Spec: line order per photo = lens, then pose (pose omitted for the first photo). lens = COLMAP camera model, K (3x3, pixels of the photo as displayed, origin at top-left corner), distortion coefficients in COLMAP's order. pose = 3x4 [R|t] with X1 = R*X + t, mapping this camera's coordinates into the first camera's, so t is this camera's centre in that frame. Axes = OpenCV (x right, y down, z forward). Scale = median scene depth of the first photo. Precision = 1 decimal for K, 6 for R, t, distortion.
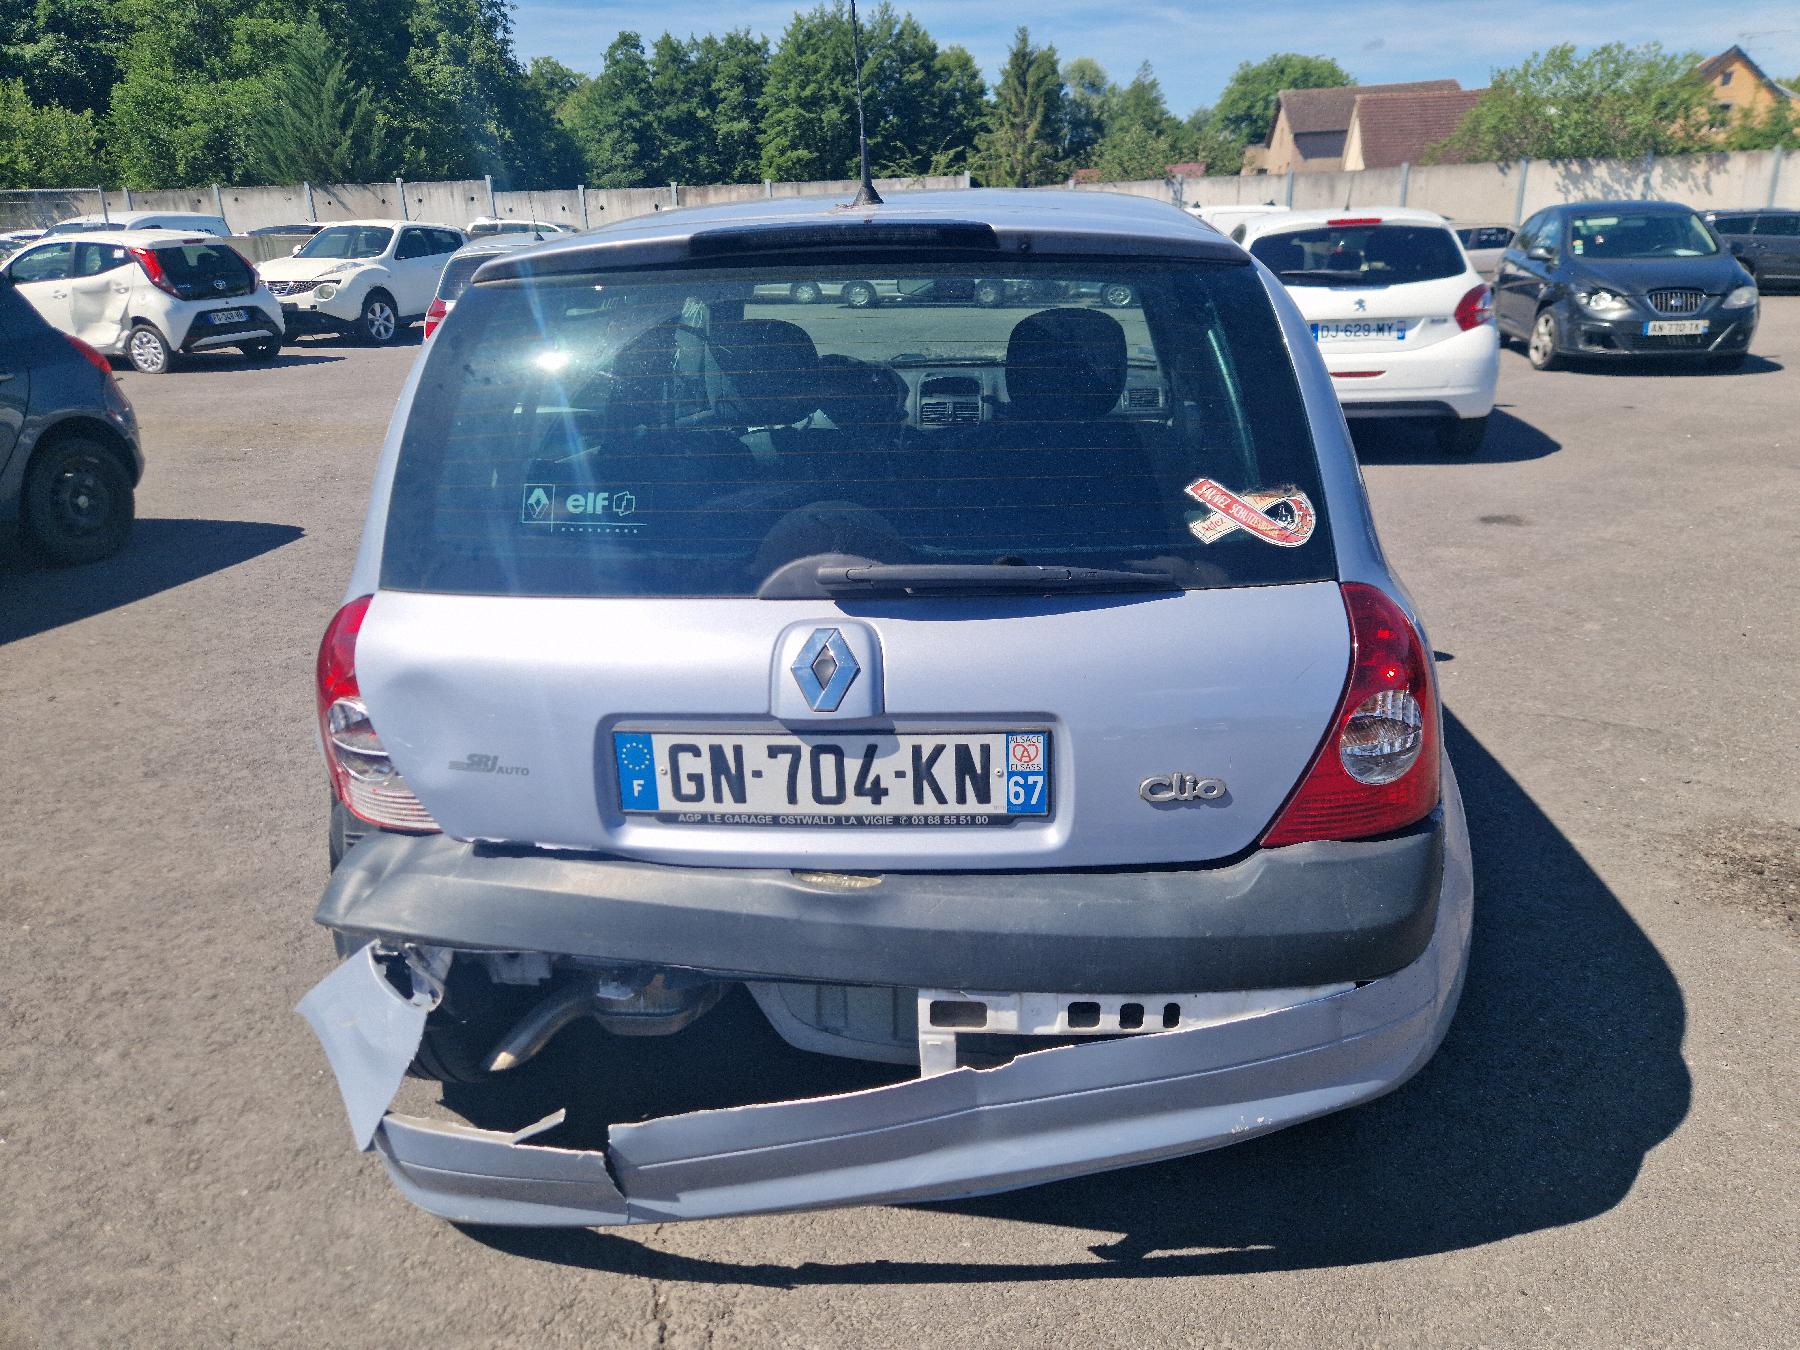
lens RADIAL K [[1211.7, 0, 903.2], [0, 1211.7, 674.8], [0, 0, 1]] dist [0.037446, -0.006713]
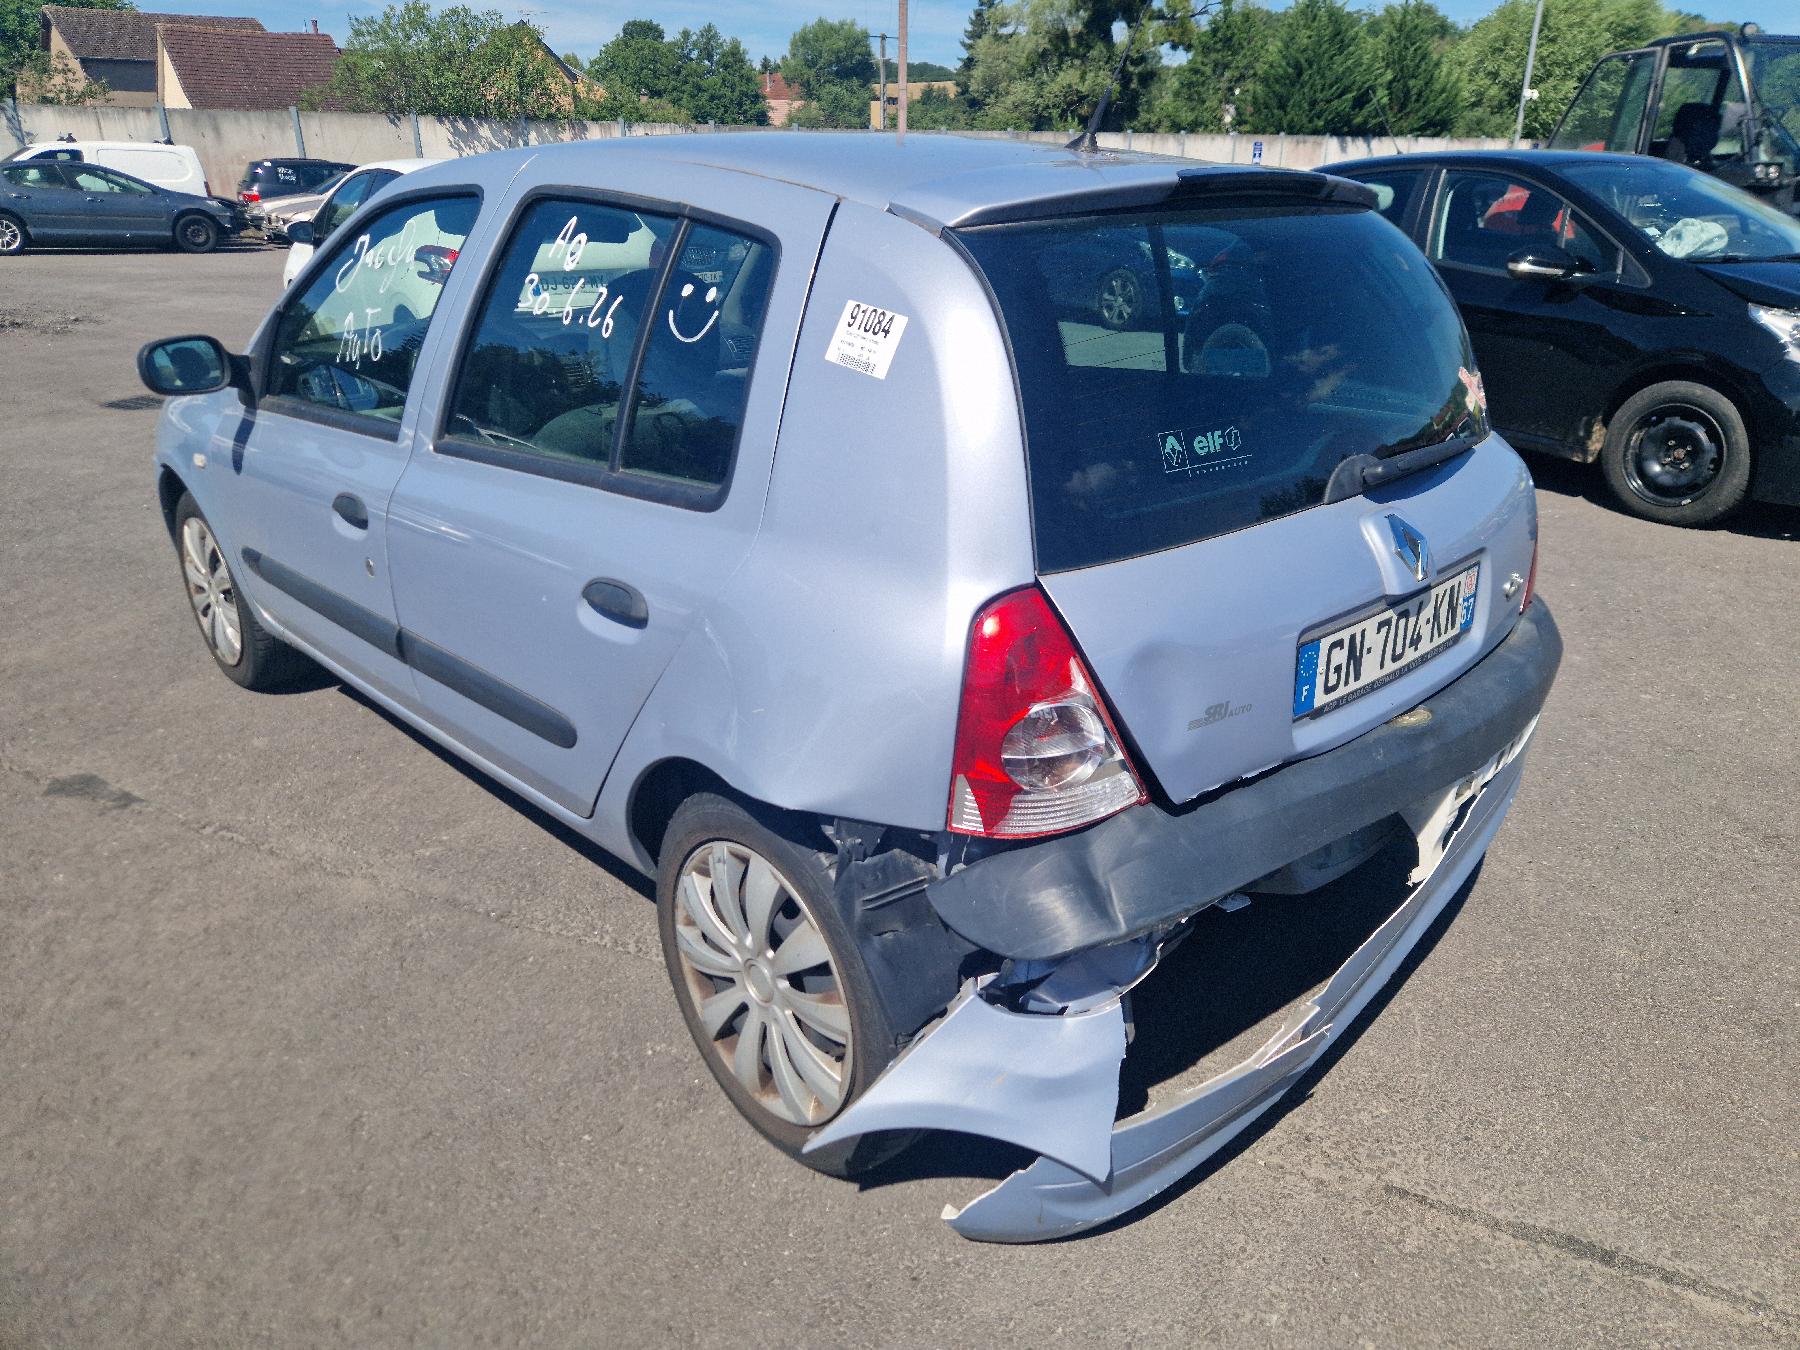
lens RADIAL K [[1211.7, 0, 903.3], [0, 1211.7, 676.1], [0, 0, 1]] dist [0.037446, -0.006713]
pose [[0.679549, -0.256362, 0.687381, -1.180882], [0.231810, 0.963987, 0.130355, -0.144109], [-0.696044, 0.070759, 0.714503, 0.456242]]
